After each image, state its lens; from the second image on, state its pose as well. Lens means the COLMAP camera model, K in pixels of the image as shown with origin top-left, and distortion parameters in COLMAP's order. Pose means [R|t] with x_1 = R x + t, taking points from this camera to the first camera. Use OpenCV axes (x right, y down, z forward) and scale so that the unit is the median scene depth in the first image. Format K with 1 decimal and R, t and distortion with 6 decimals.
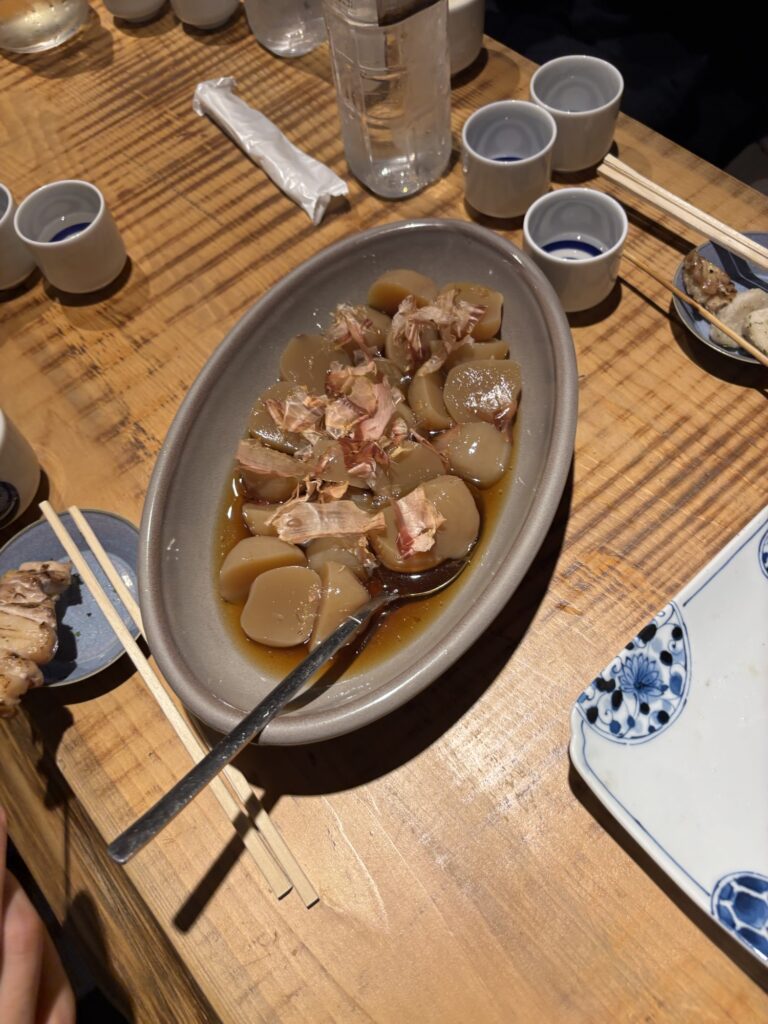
lens RADIAL K [[772.2, 0, 384.3], [0, 772.2, 508.3], [0, 0, 1]] dist [0.003989, -0.006703]
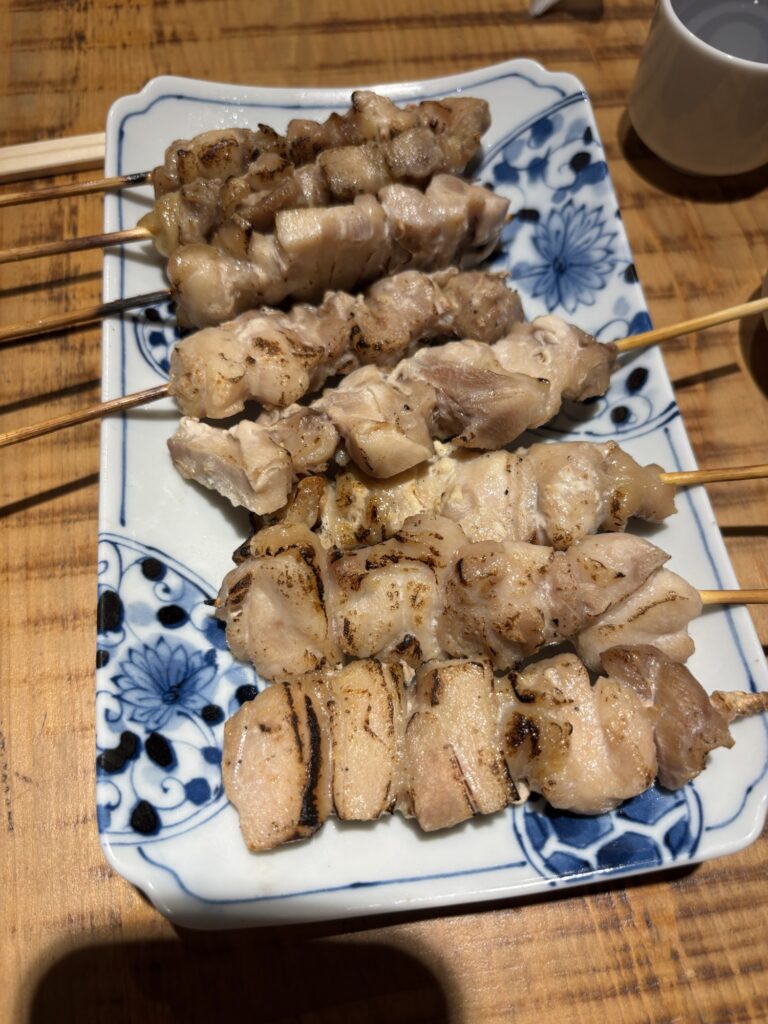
lens RADIAL K [[772.2, 0, 384.2], [0, 772.2, 512.1], [0, 0, 1]] dist [0.003989, -0.006703]
pose [[0.547757, -0.704986, 0.450507, 0.262355], [0.695836, 0.682855, 0.222536, 0.131346], [-0.464515, 0.191583, 0.864593, 0.472946]]
